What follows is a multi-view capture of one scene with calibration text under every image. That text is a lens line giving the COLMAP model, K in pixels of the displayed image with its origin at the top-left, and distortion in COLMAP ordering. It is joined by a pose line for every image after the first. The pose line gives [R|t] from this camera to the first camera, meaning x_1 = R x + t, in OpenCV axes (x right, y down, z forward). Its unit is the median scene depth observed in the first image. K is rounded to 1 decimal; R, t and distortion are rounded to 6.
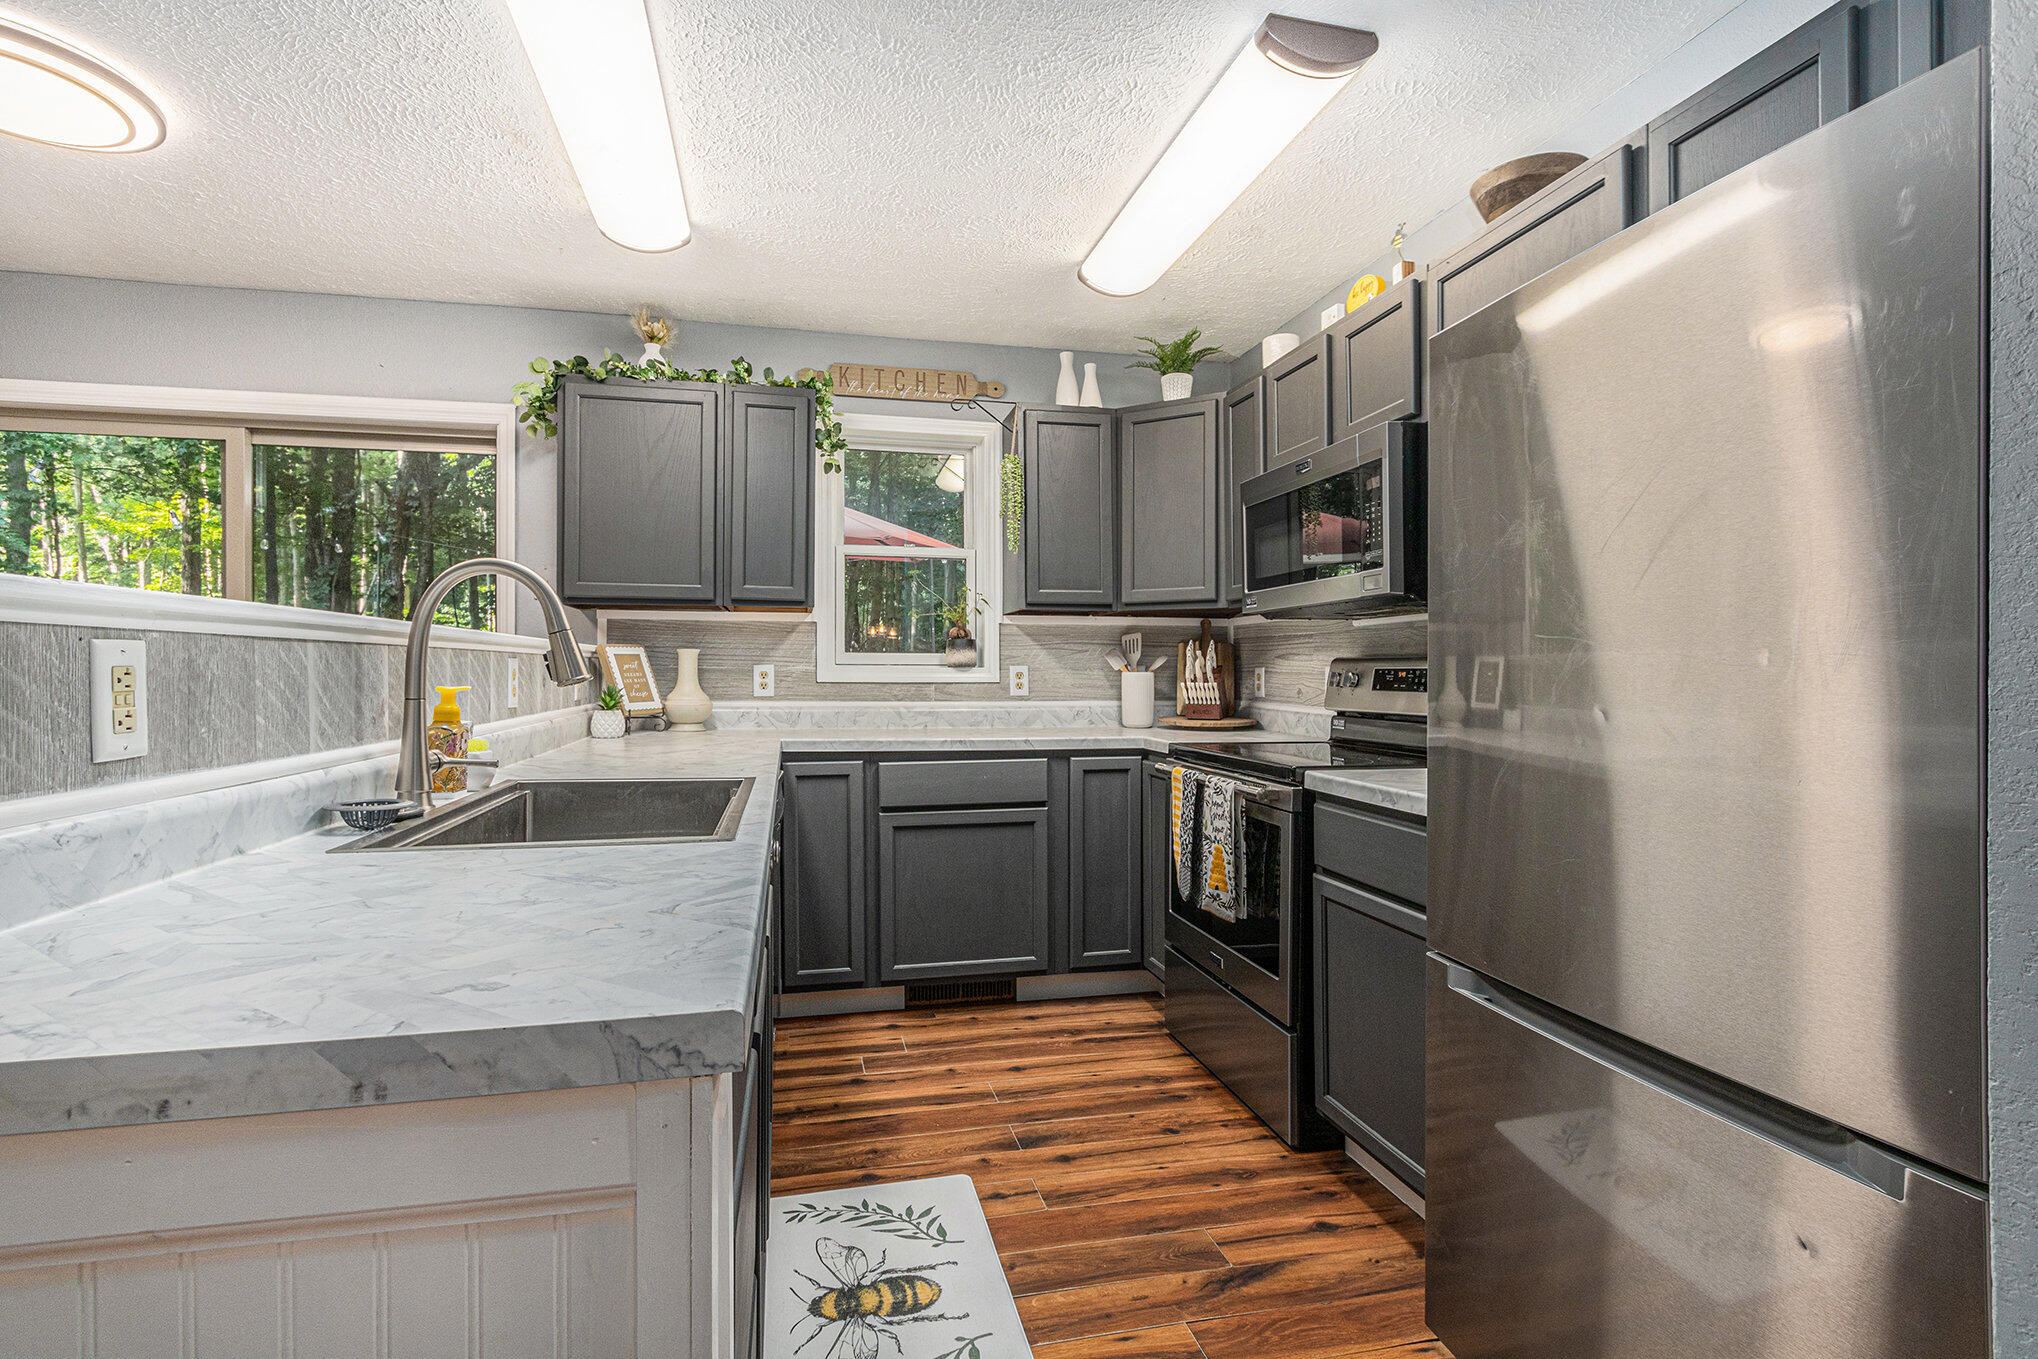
lens RADIAL K [[954.0, 0, 1008.5], [0, 954.0, 663.9], [0, 0, 1]] dist [-0.000314, -0.000042]
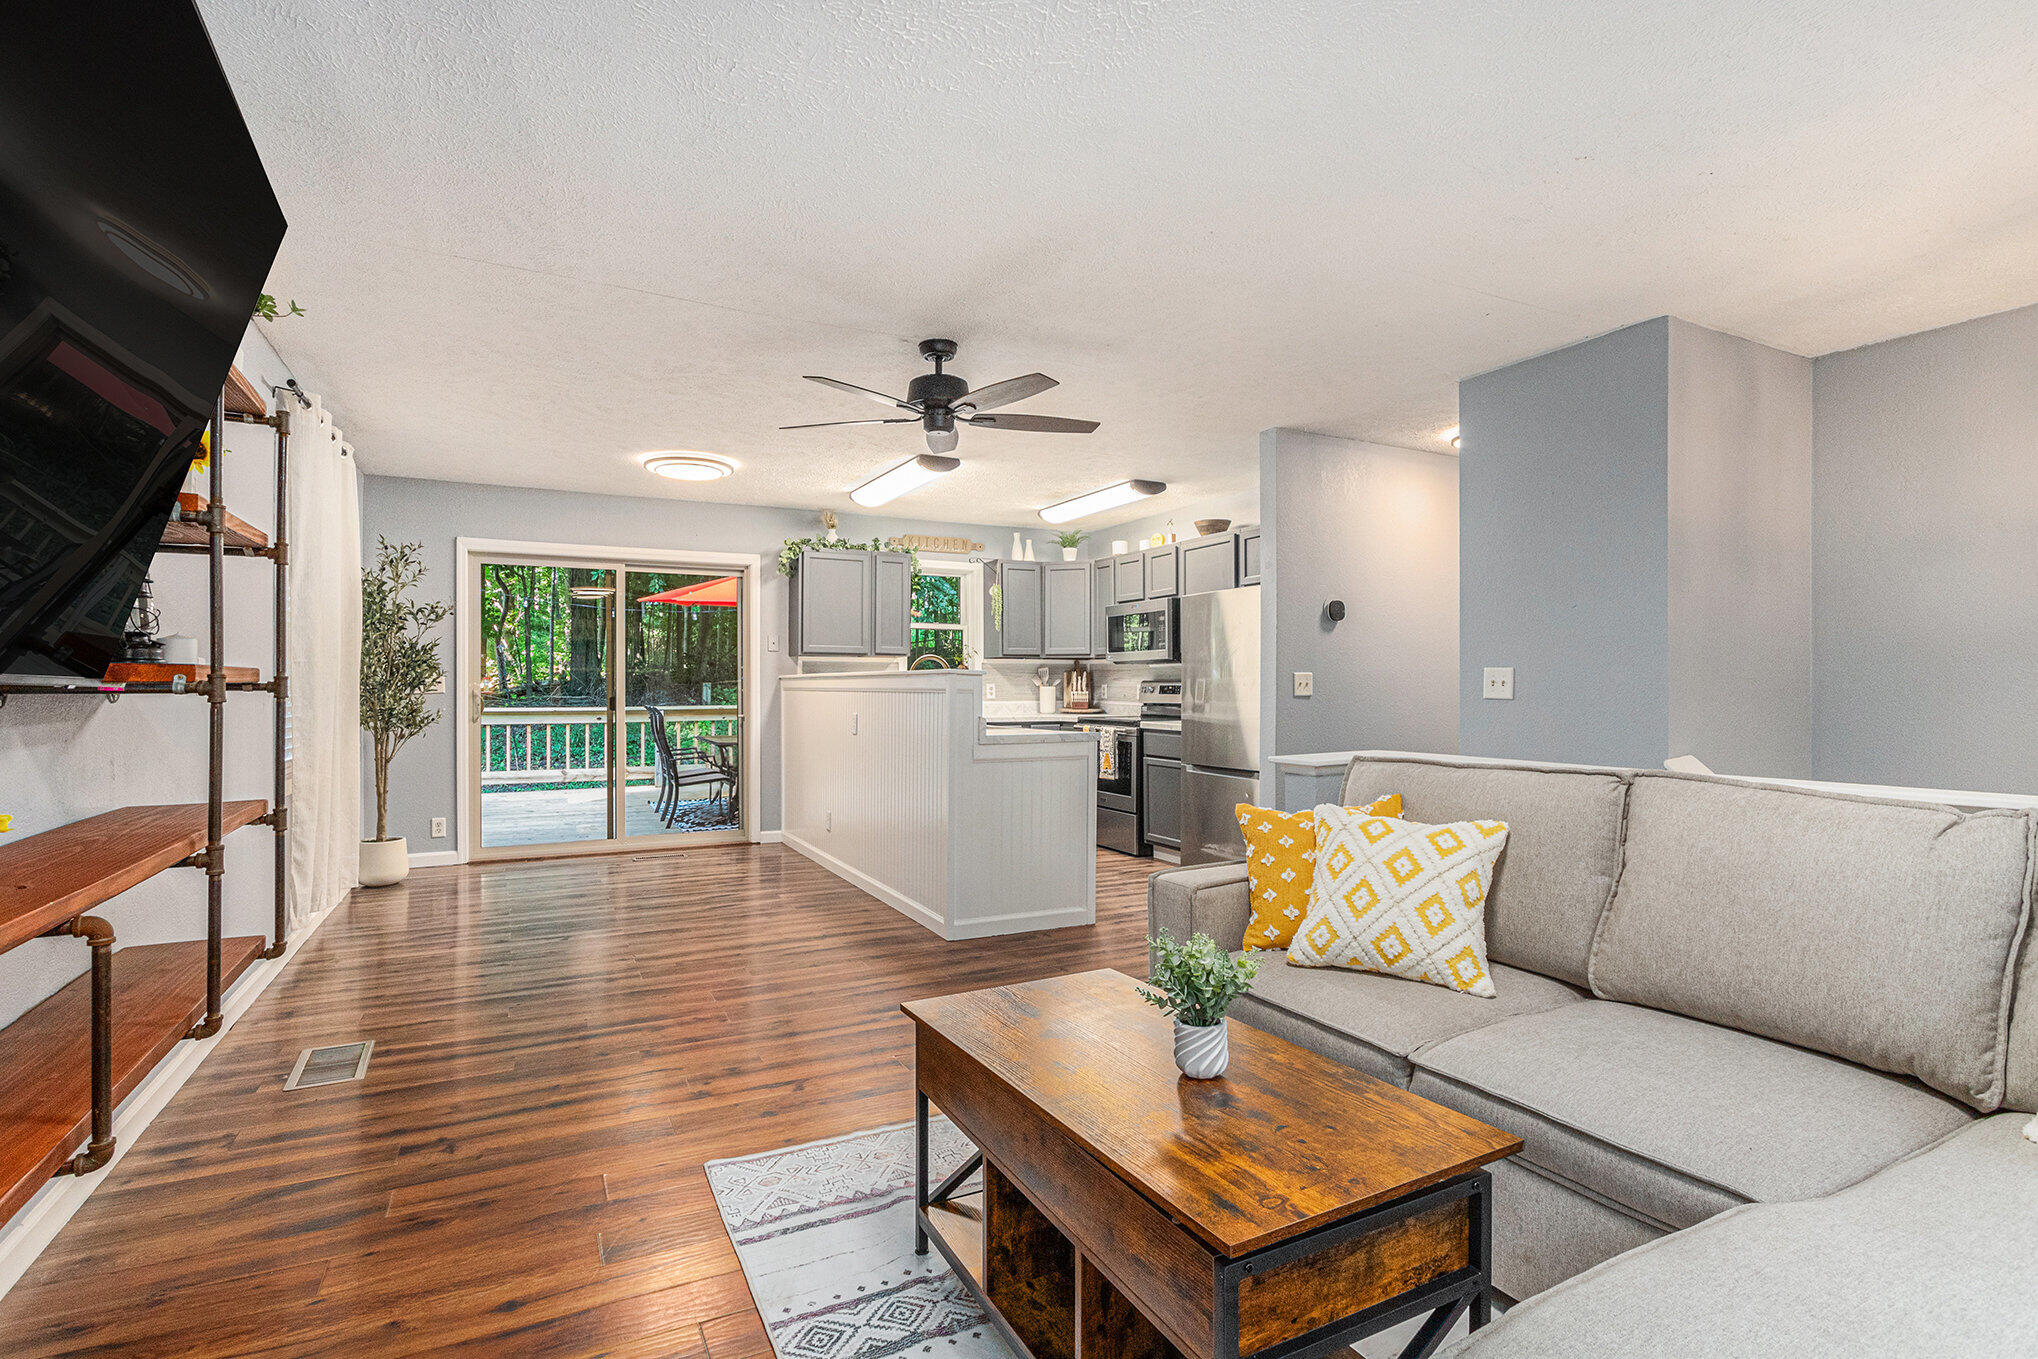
lens RADIAL K [[952.8, 0, 1019.0], [0, 952.8, 679.5], [0, 0, 1]] dist [-0.000717, -0.000293]
pose [[0.965803, -0.000110, 0.259275, -0.526802], [-0.000427, 0.999998, 0.002017, -0.012920], [-0.259275, -0.002059, 0.965801, -1.120038]]
